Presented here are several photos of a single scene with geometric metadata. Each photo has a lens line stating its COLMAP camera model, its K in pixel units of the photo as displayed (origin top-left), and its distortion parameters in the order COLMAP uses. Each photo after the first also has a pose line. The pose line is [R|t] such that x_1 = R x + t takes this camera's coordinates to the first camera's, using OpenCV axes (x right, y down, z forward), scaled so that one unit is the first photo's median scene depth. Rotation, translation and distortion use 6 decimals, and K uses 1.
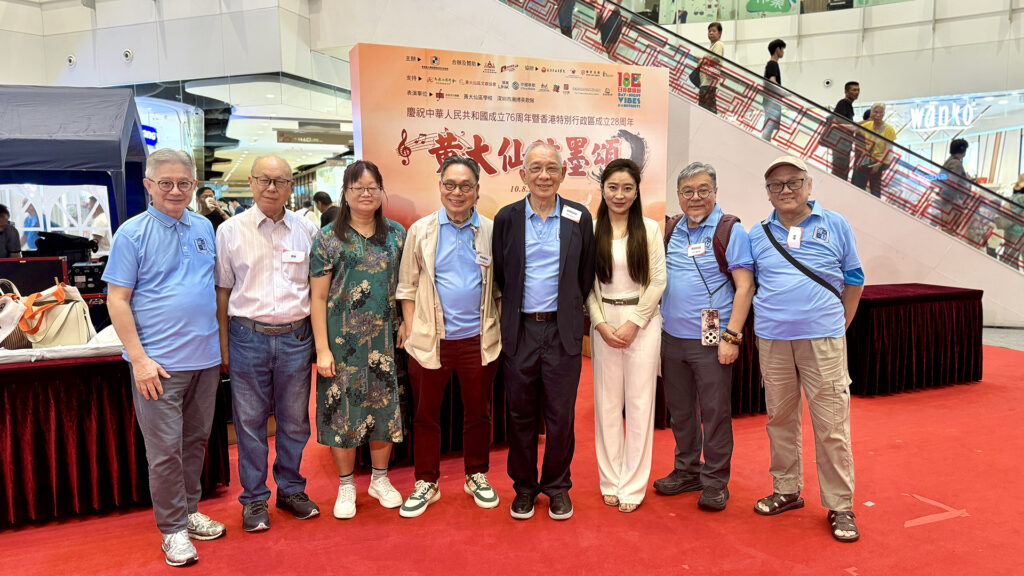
lens RADIAL K [[704.7, 0, 510.3], [0, 704.7, 302.0], [0, 0, 1]] dist [0.109180, -0.146159]
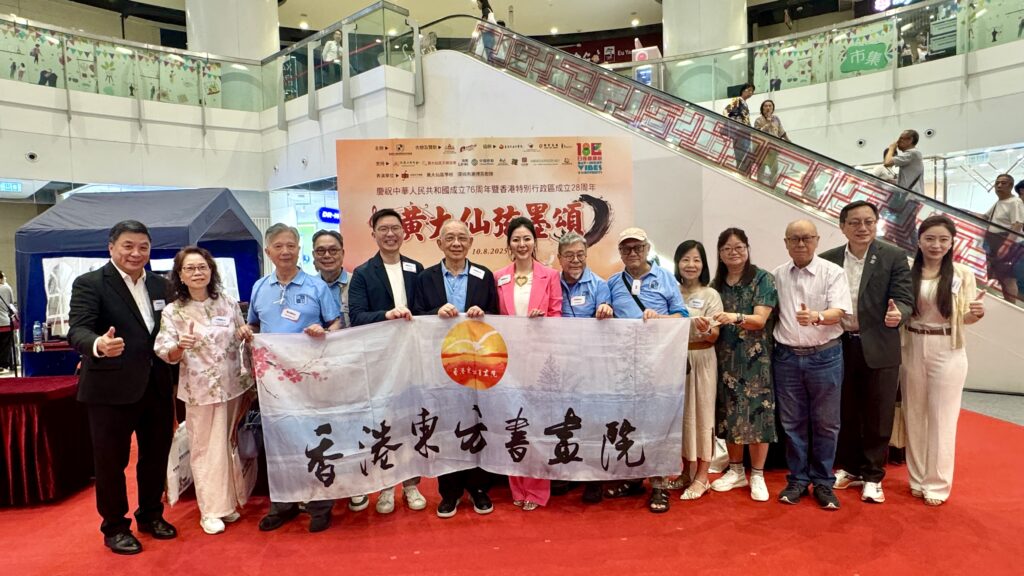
lens RADIAL K [[597.1, 0, 518.3], [0, 597.1, 294.1], [0, 0, 1]] dist [-0.002374, 0.000676]
pose [[0.942377, -0.003384, -0.334536, 0.388000], [-0.023732, 0.996754, -0.076934, -0.021920], [0.333710, 0.080440, 0.939237, 0.140563]]
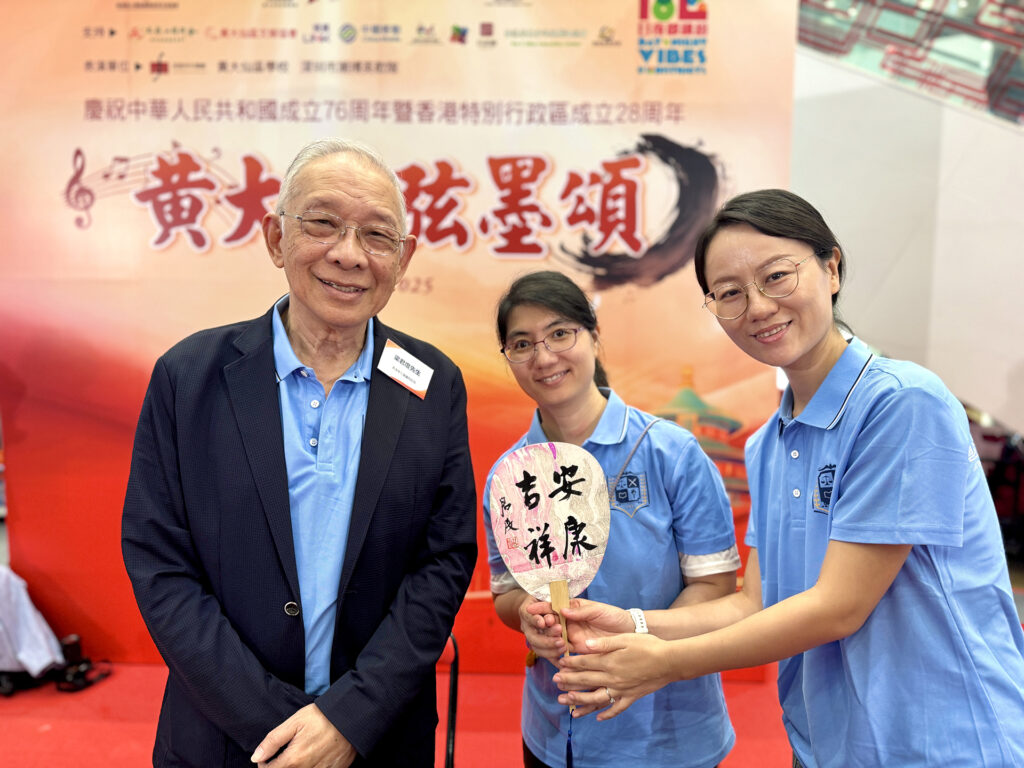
lens RADIAL K [[719.3, 0, 512.0], [0, 719.3, 384.0], [0, 0, 1]] dist [0.076741, -0.128694]
pose [[0.911756, 0.061132, -0.406158, 0.272628], [-0.074924, 0.997024, -0.018127, -0.101605], [0.403842, 0.046959, 0.913623, 0.657815]]
